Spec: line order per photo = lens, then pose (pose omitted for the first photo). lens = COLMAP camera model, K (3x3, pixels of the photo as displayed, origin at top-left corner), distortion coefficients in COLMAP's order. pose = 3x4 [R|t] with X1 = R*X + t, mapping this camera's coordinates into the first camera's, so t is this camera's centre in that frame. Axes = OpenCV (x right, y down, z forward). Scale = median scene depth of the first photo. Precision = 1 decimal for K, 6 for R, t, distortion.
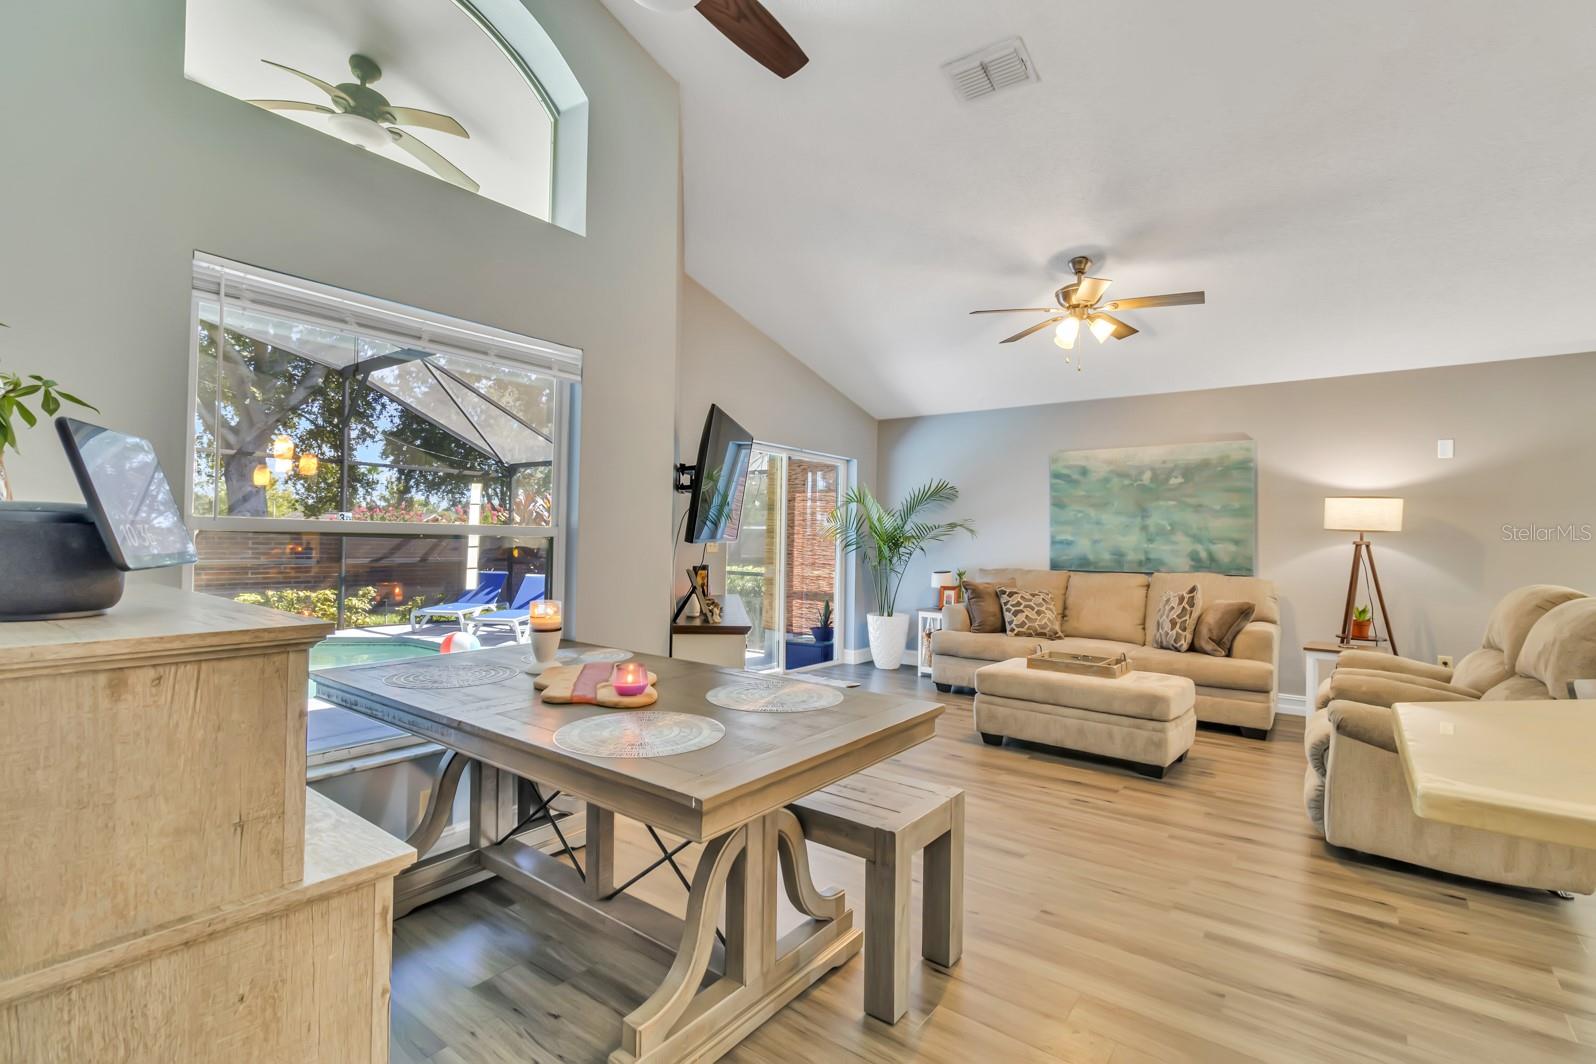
lens RADIAL K [[731.9, 0, 805.1], [0, 731.9, 529.9], [0, 0, 1]] dist [0.002810, 0.000332]
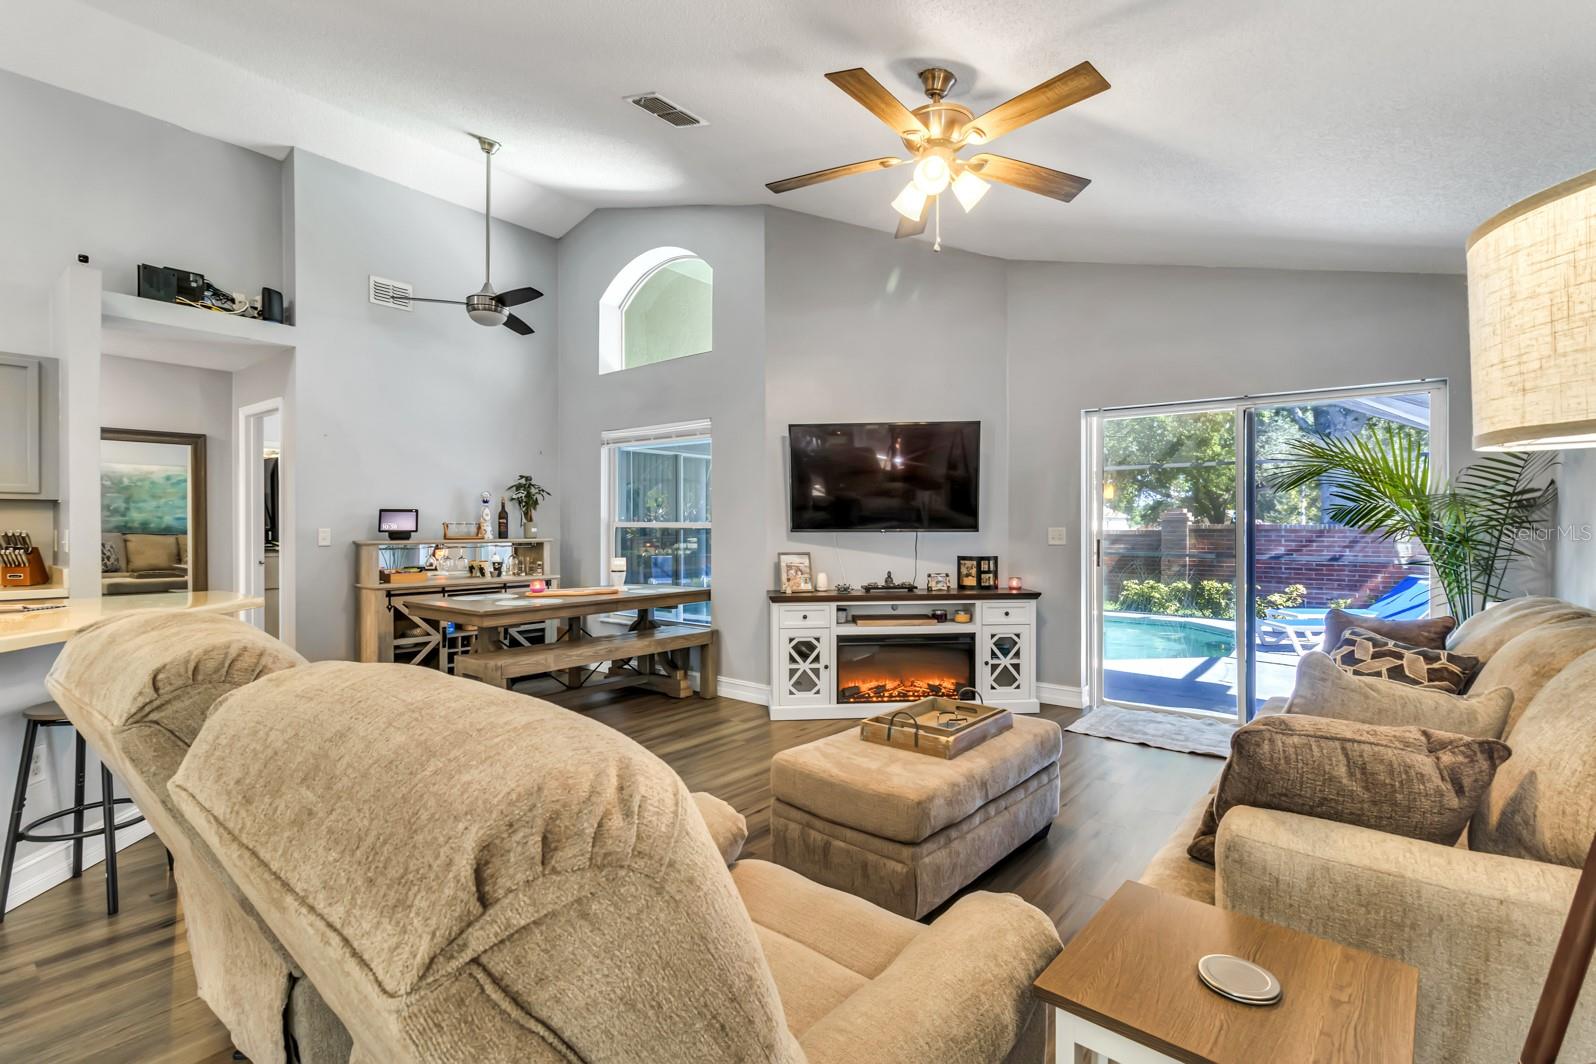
lens RADIAL K [[741.8, 0, 806.0], [0, 741.8, 527.3], [0, 0, 1]] dist [-0.000194, 0.000491]
pose [[-0.027895, -0.013809, -0.999515, 0.781366], [0.008299, 0.999867, -0.014046, 0.019247], [0.999576, -0.008687, -0.027776, 0.704134]]
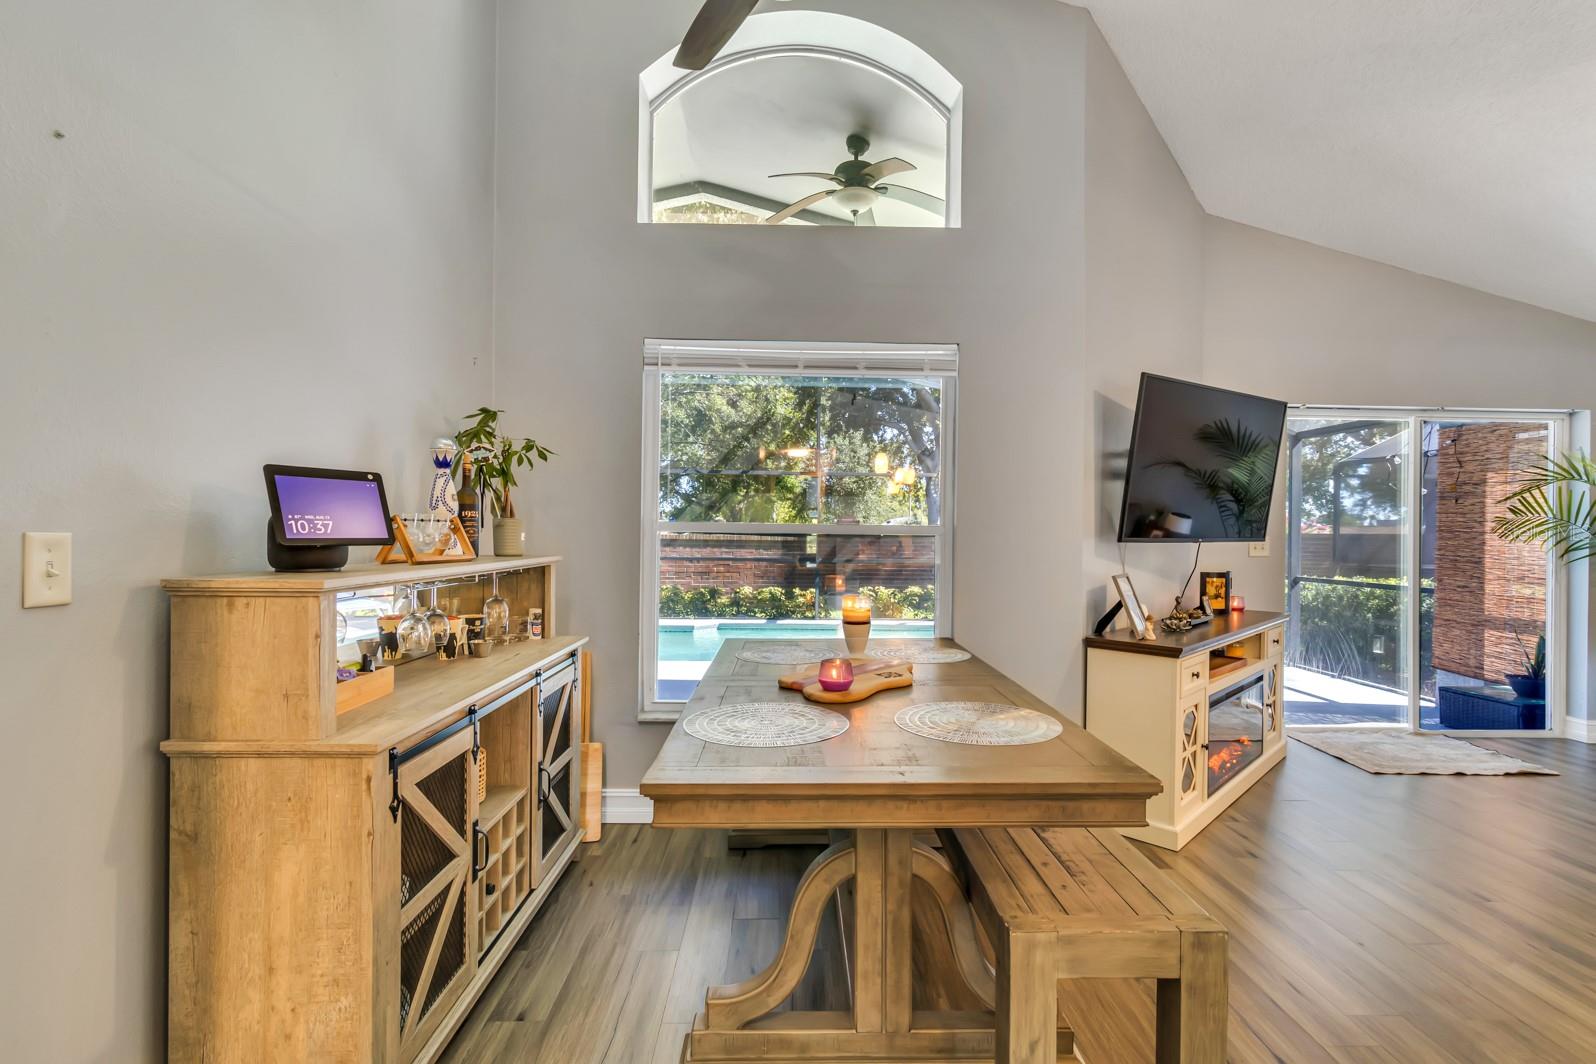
lens RADIAL K [[736.4, 0, 806.4], [0, 736.4, 534.7], [0, 0, 1]] dist [0.001985, 0.001412]
pose [[0.620095, -0.010150, -0.784461, 0.189192], [0.009463, 0.999940, -0.005458, 0.007244], [0.784470, -0.004039, 0.620154, 0.127548]]
